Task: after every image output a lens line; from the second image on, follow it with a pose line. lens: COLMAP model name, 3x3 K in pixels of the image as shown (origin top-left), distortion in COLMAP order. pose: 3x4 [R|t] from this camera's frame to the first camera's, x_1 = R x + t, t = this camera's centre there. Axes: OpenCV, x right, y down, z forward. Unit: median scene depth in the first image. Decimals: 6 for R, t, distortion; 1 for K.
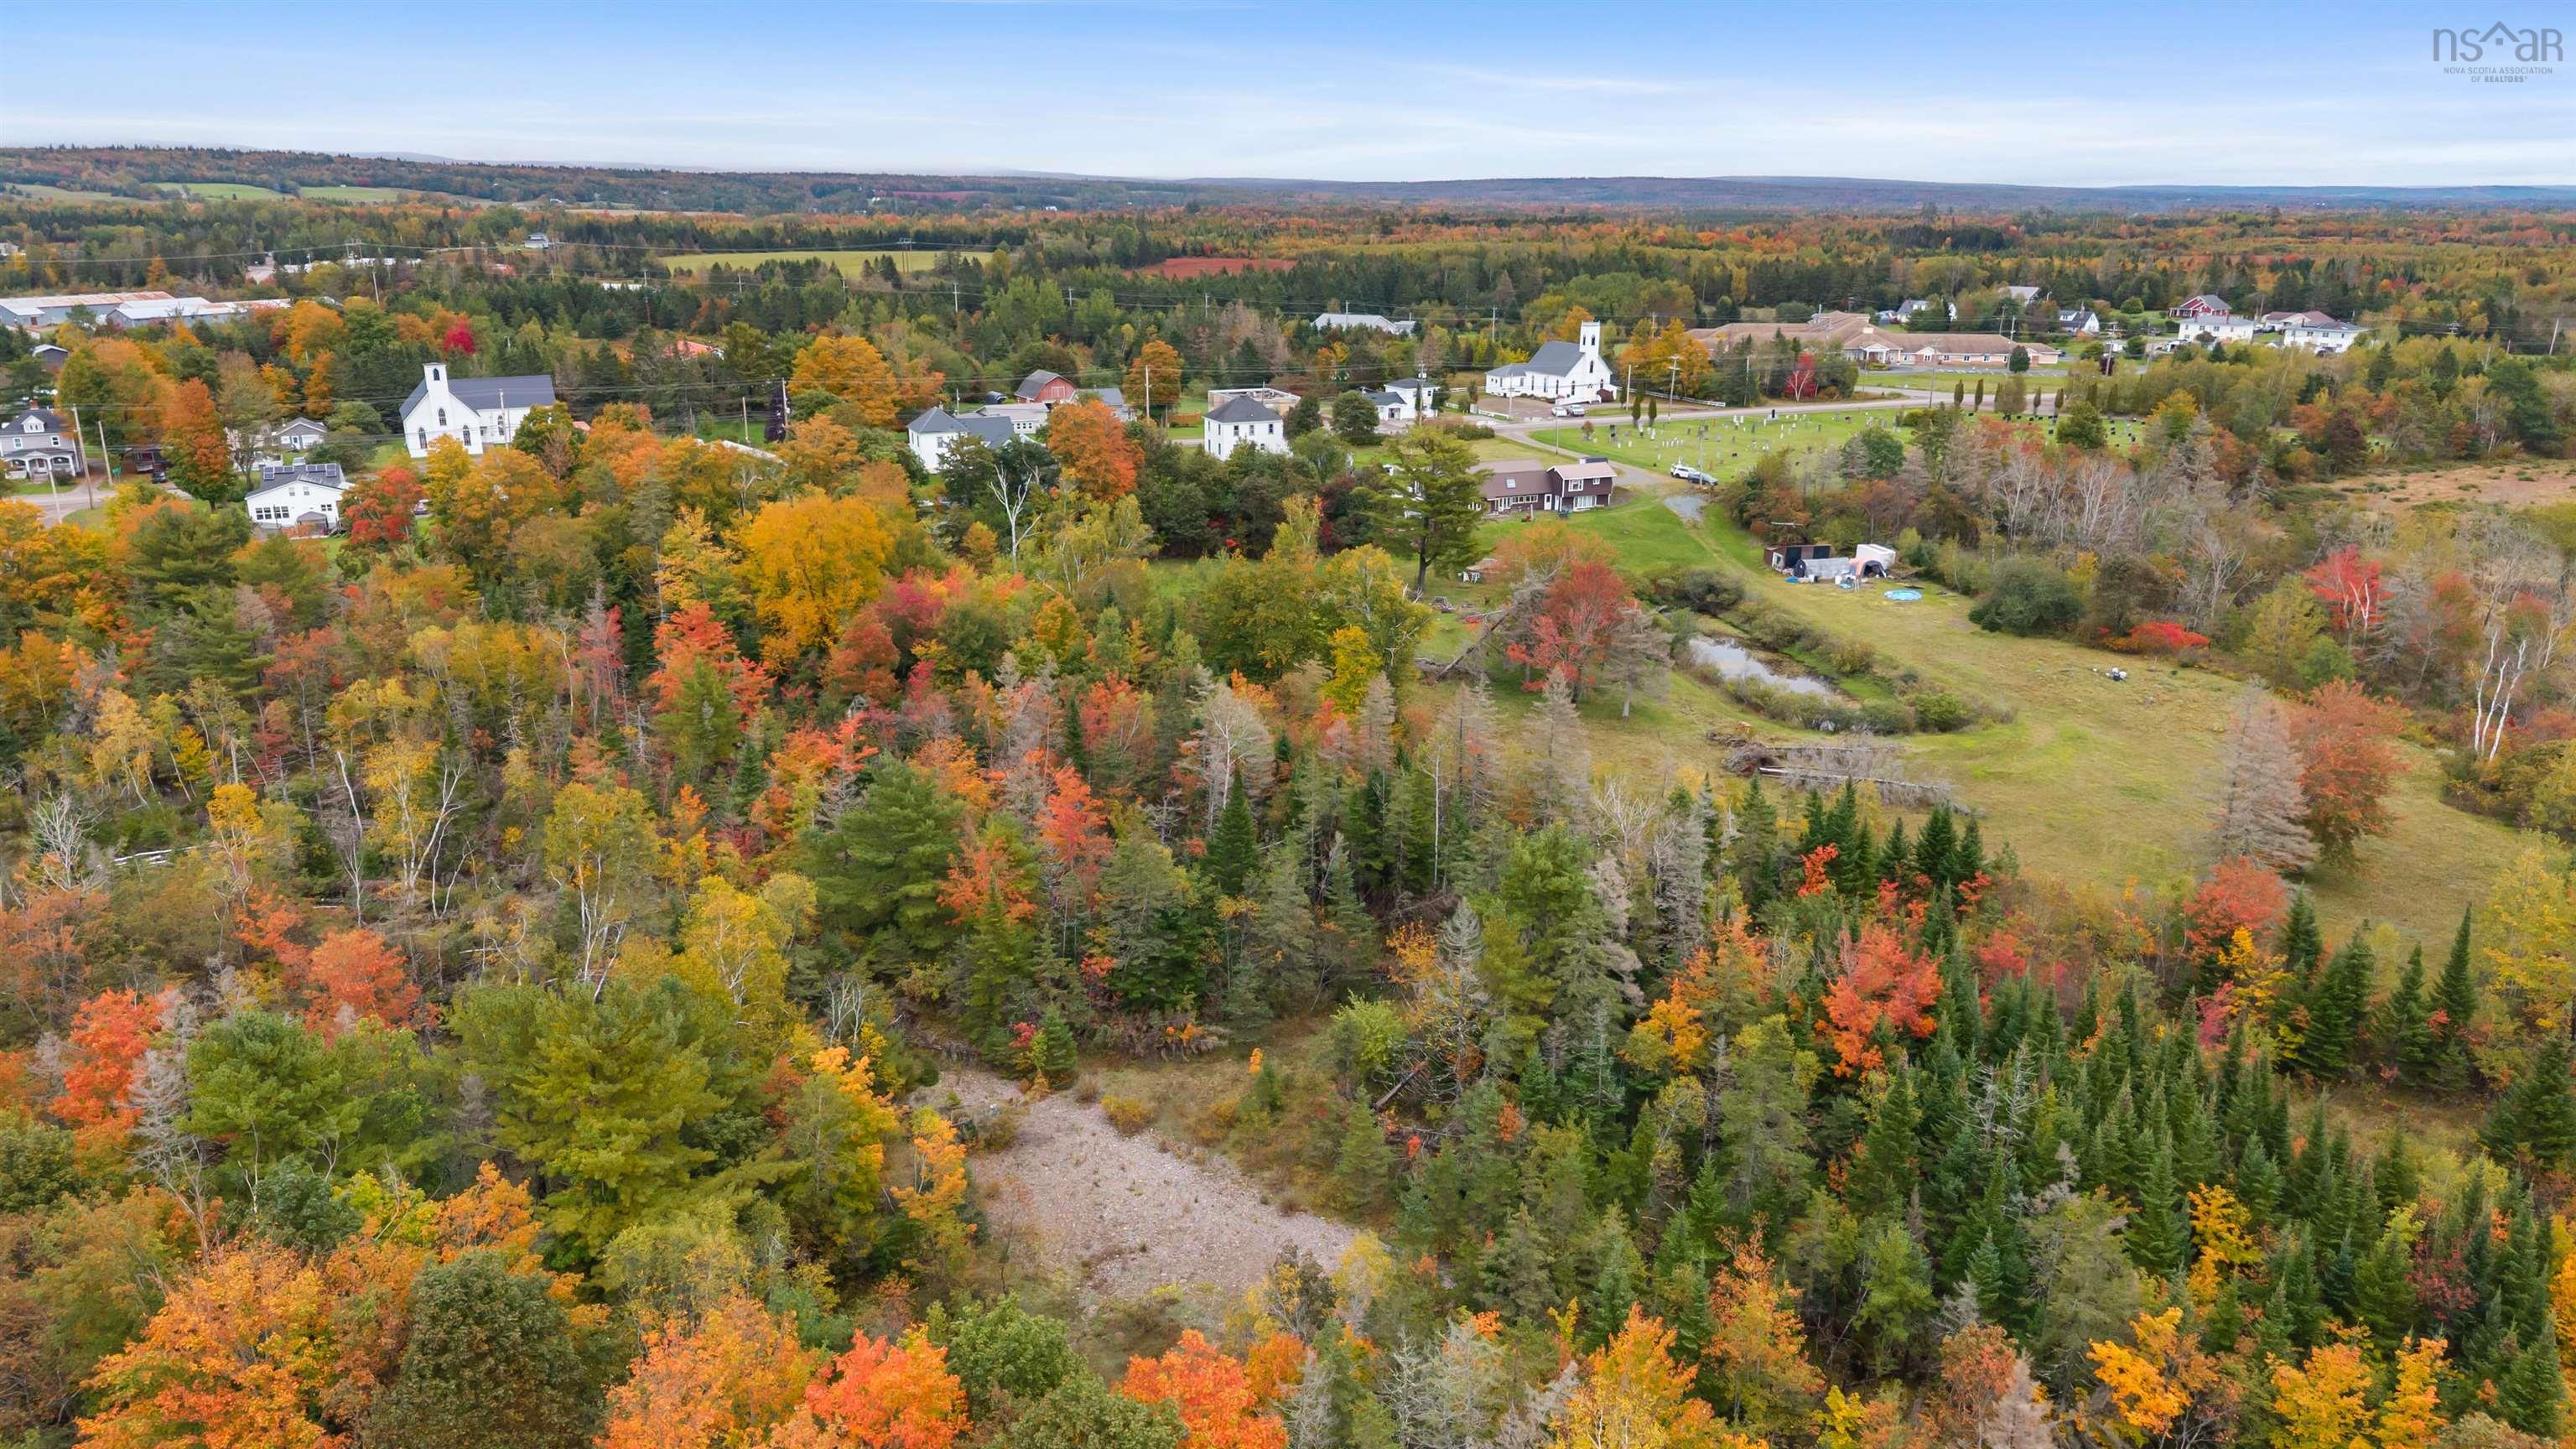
lens RADIAL K [[1595.5, 0, 1288.0], [0, 1595.5, 724.5], [0, 0, 1]] dist [-0.028351, -0.000602]
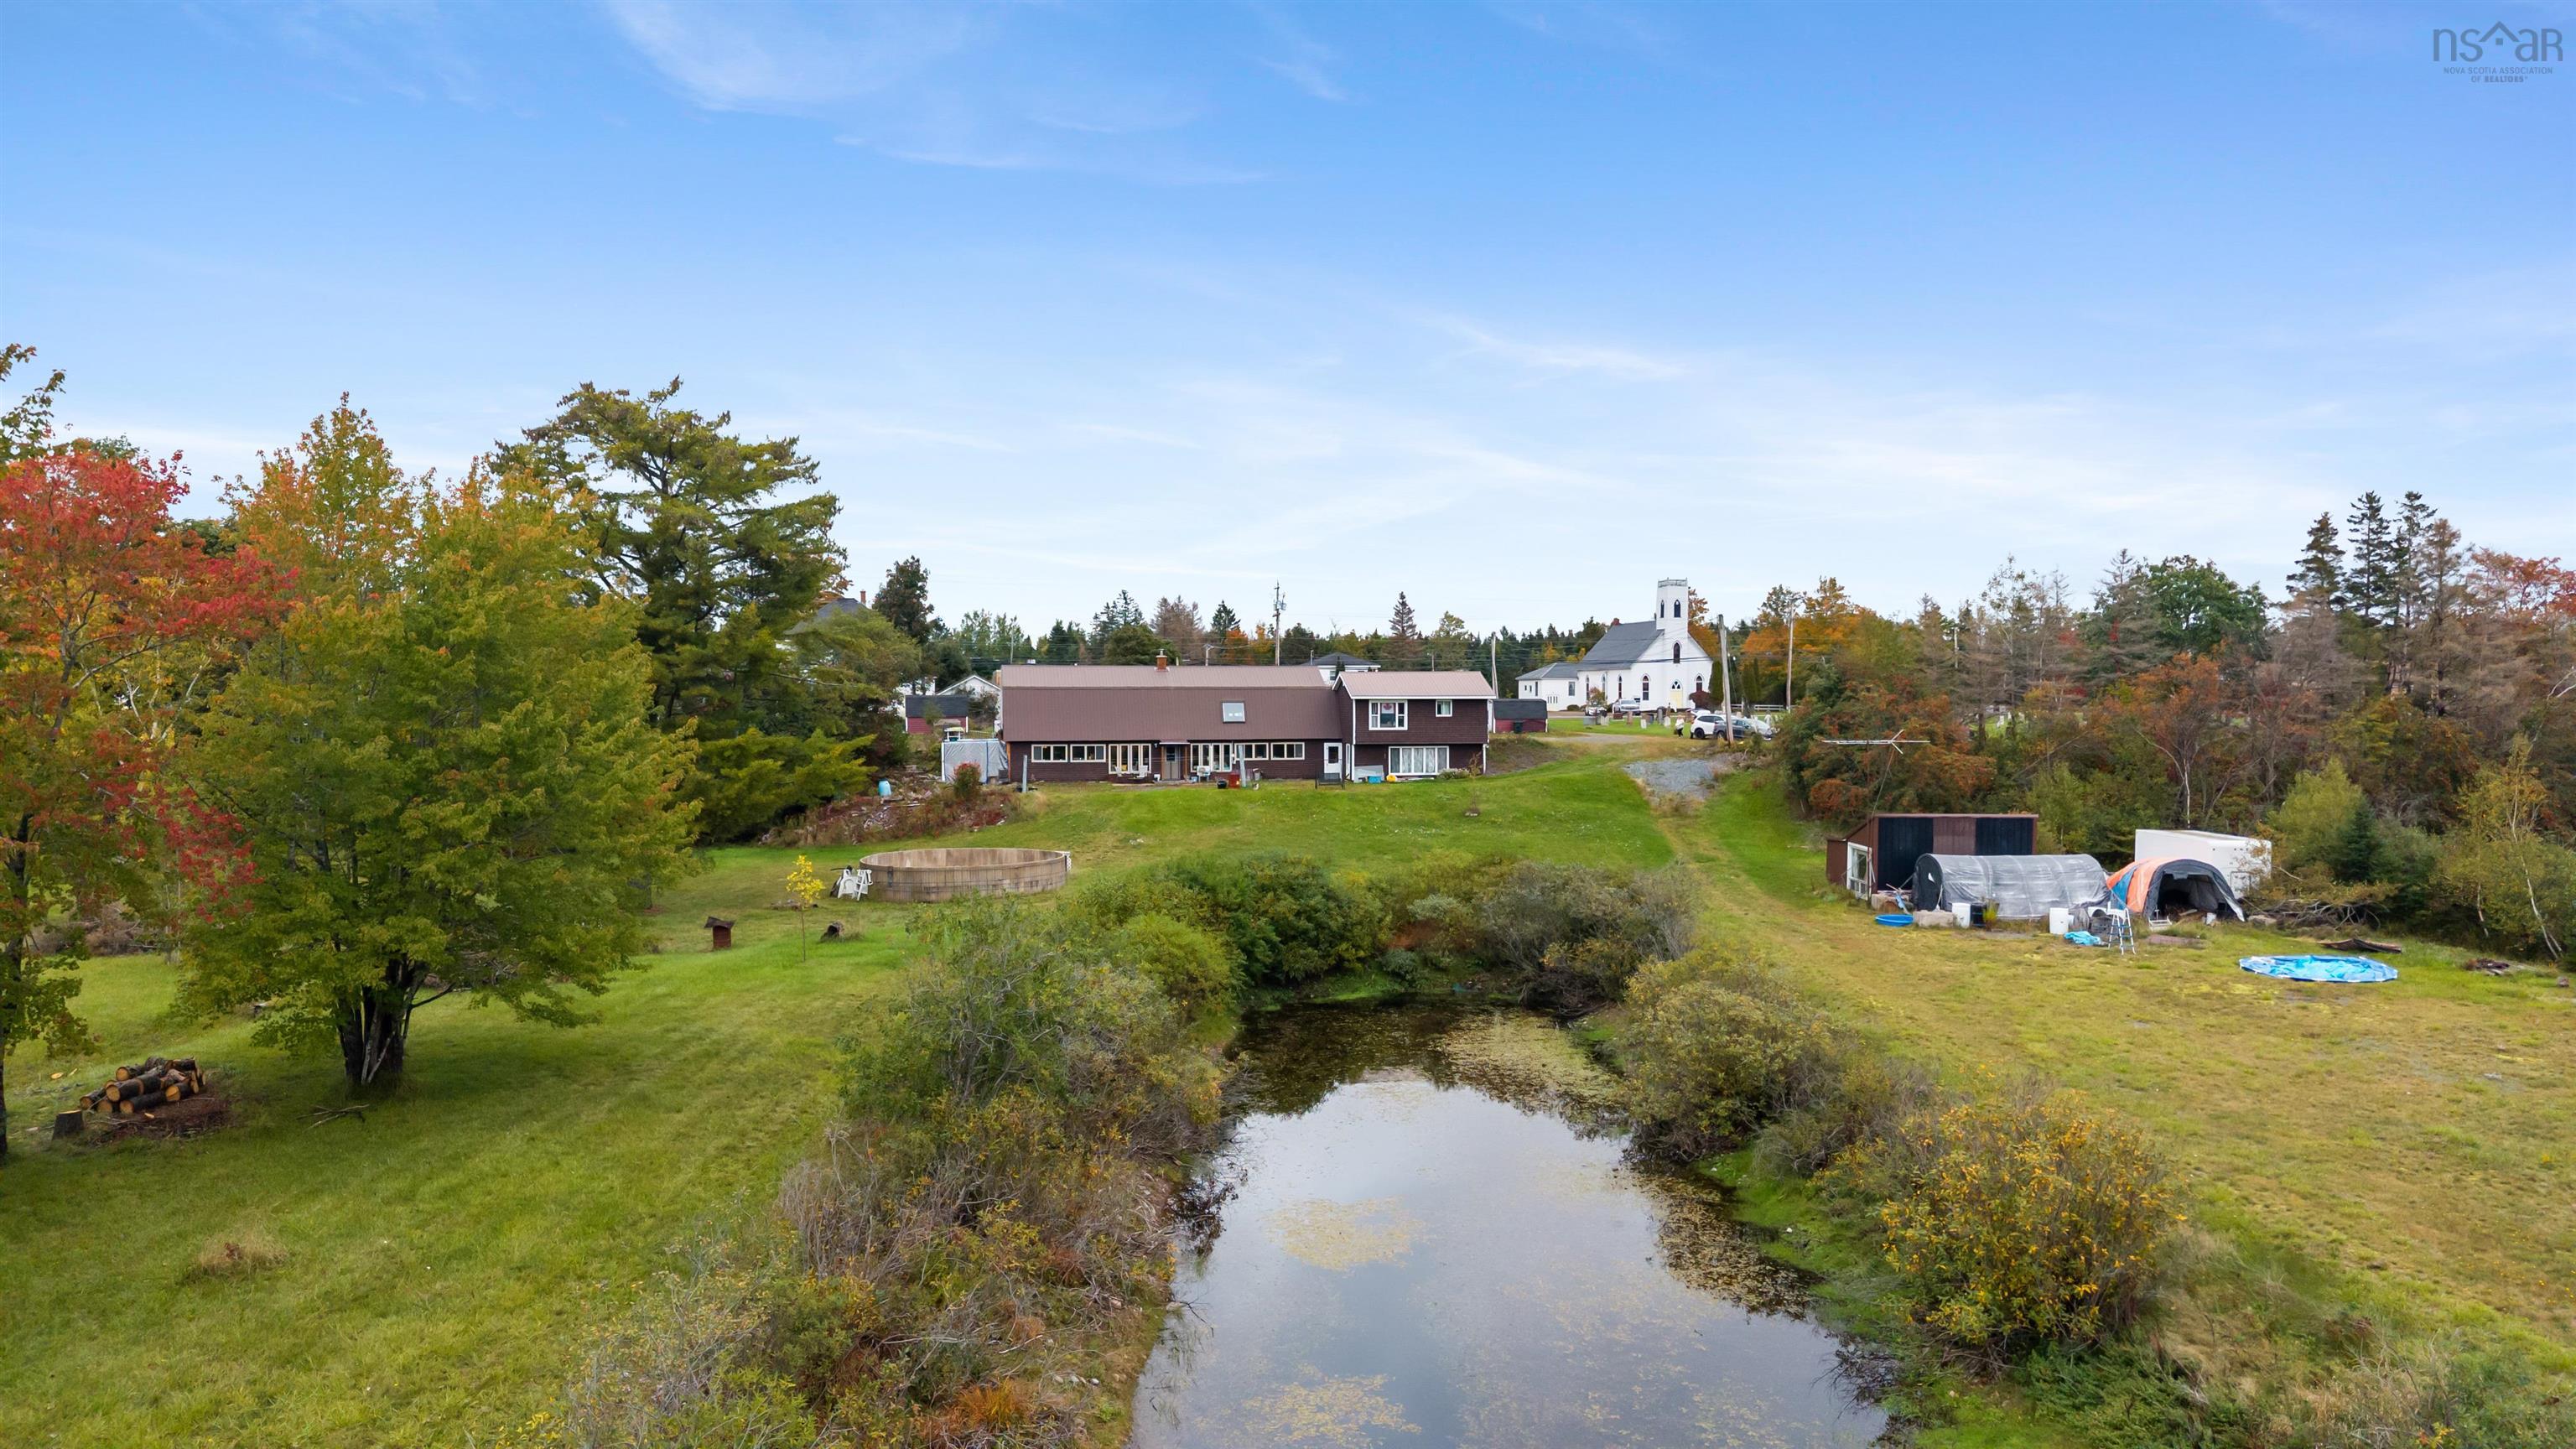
lens RADIAL K [[1595.5, 0, 1288.0], [0, 1595.5, 724.5], [0, 0, 1]] dist [-0.028351, -0.000602]
pose [[0.981377, 0.011662, -0.191736, 0.250784], [-0.067473, 0.955481, -0.287235, -0.032198], [0.179850, 0.294823, 0.938474, 0.662946]]
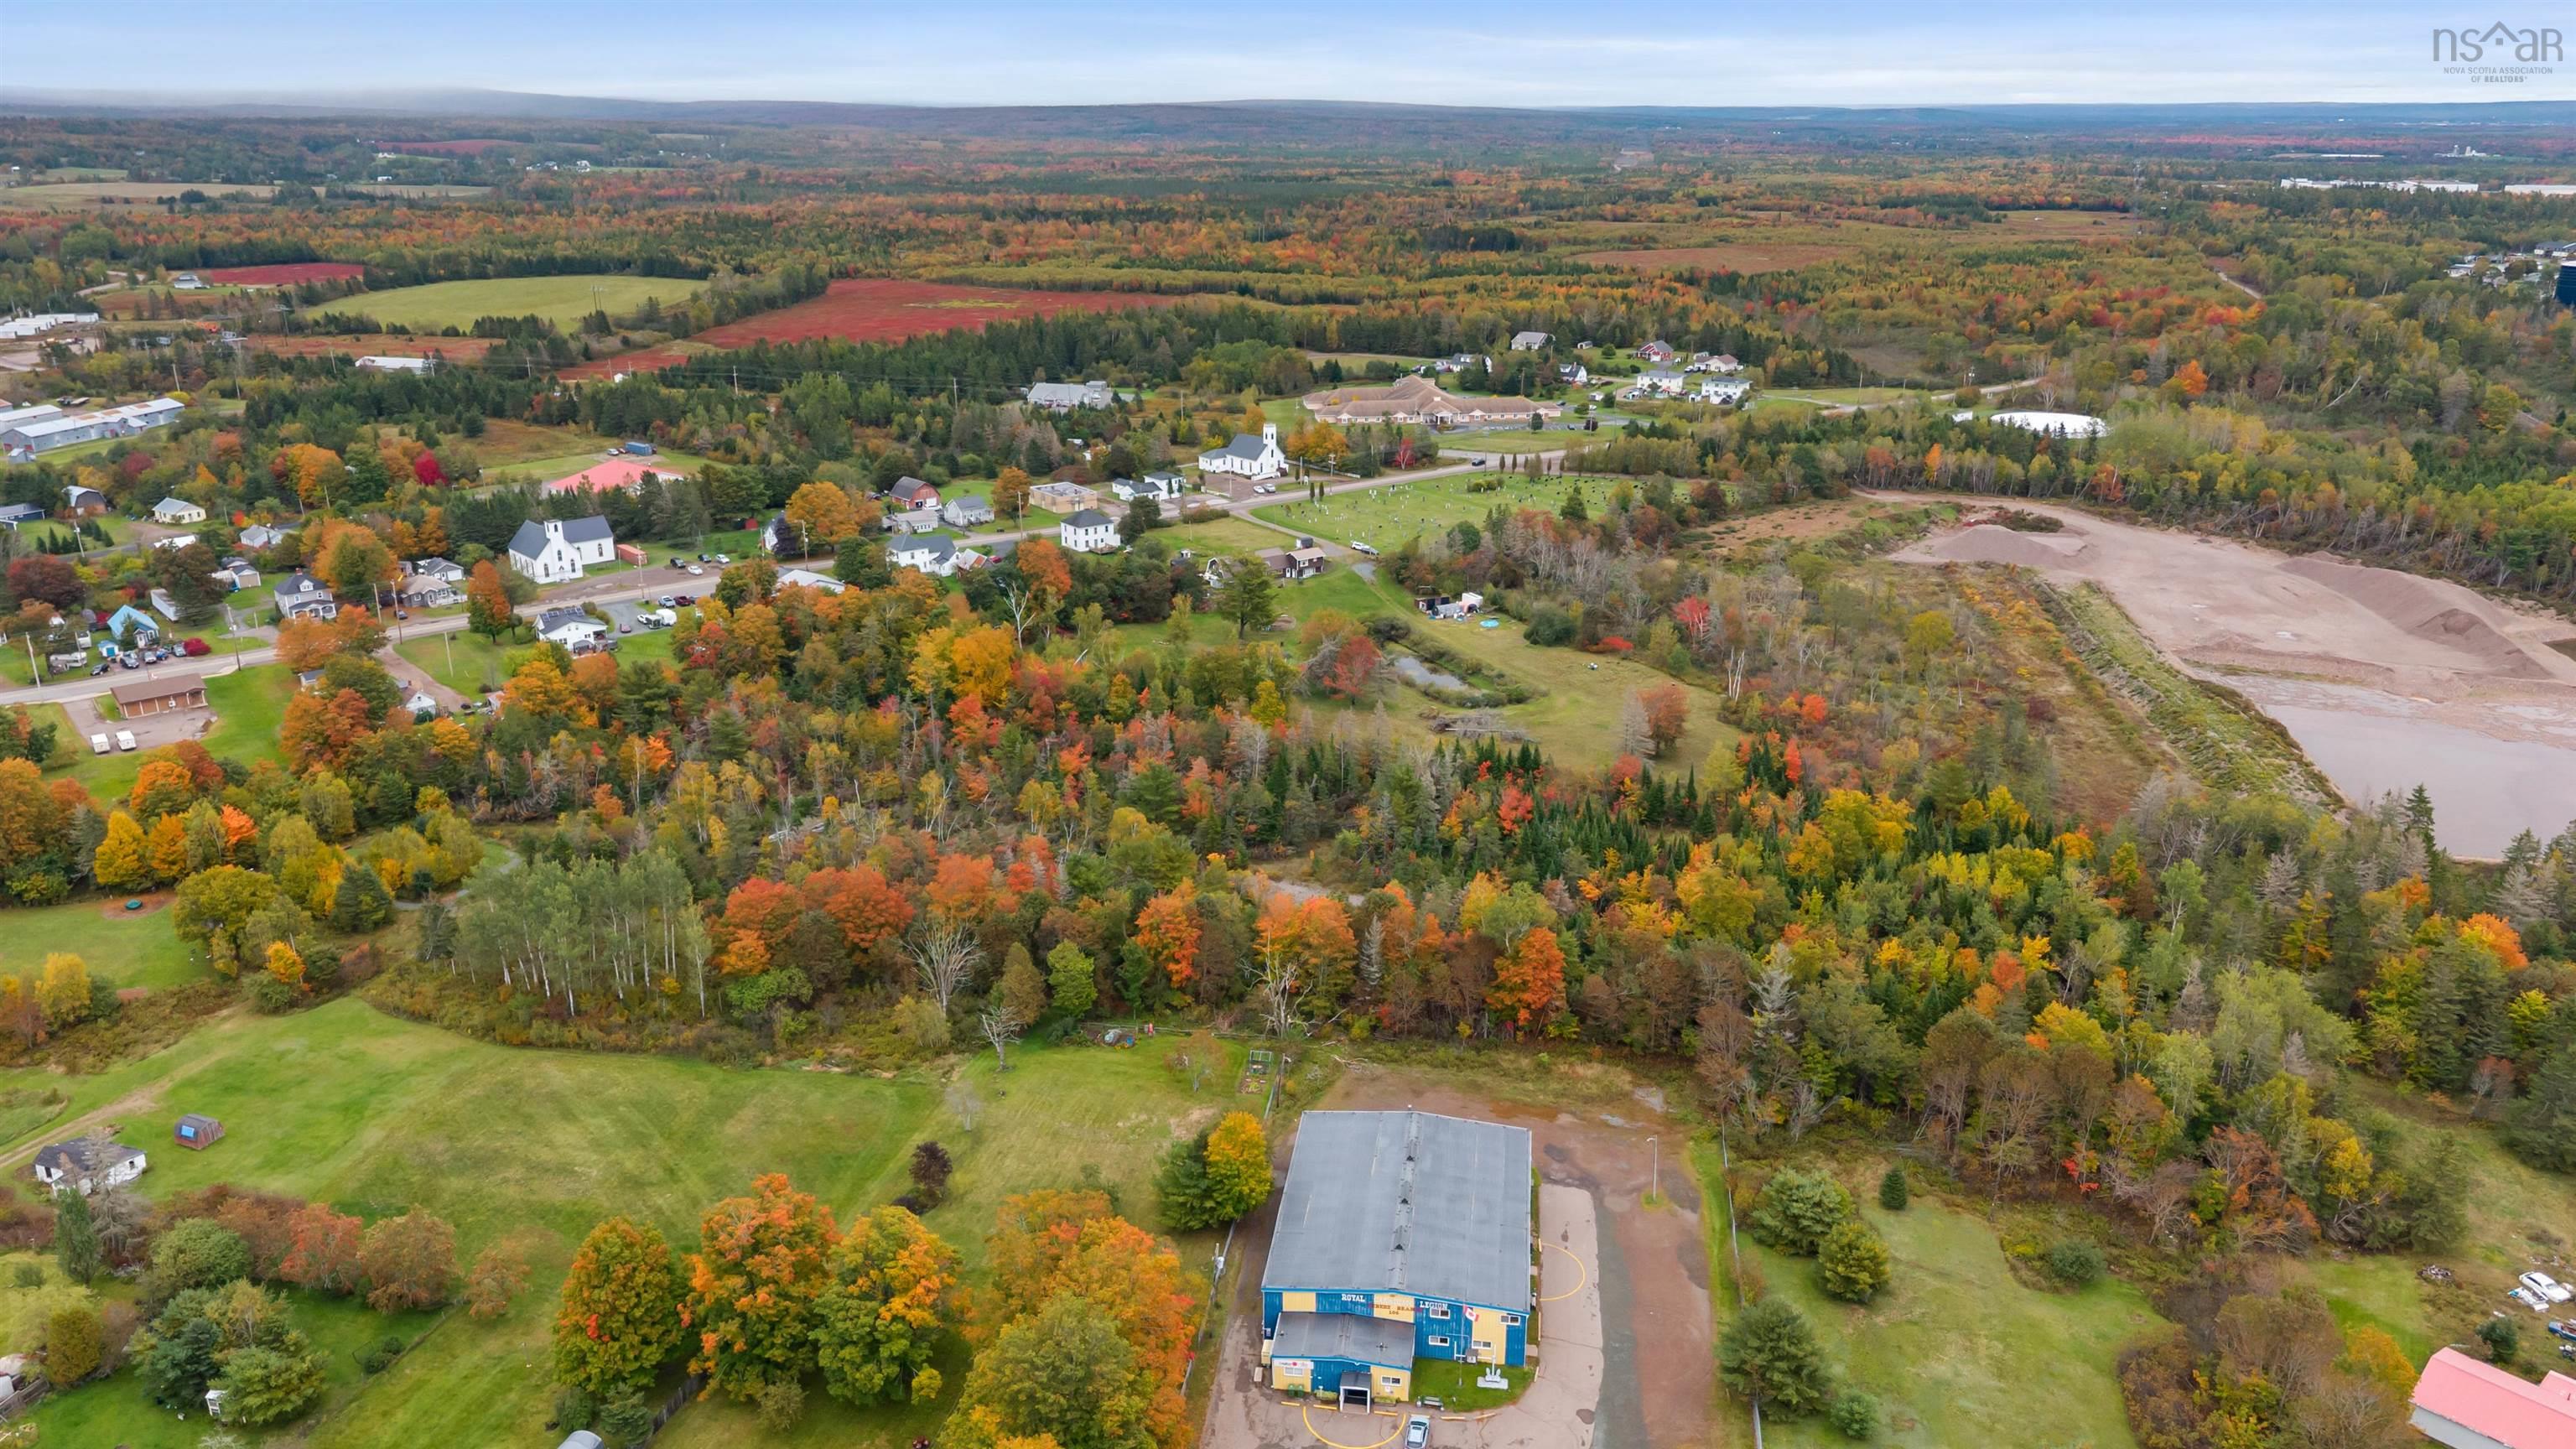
lens RADIAL K [[1617.6, 0, 1288.0], [0, 1617.6, 724.5], [0, 0, 1]] dist [0.001104, -0.000471]
pose [[0.961200, -0.085769, 0.262181, -0.333531], [0.075096, 0.995898, 0.050480, -0.071224], [-0.265435, -0.028832, 0.963697, -0.739351]]
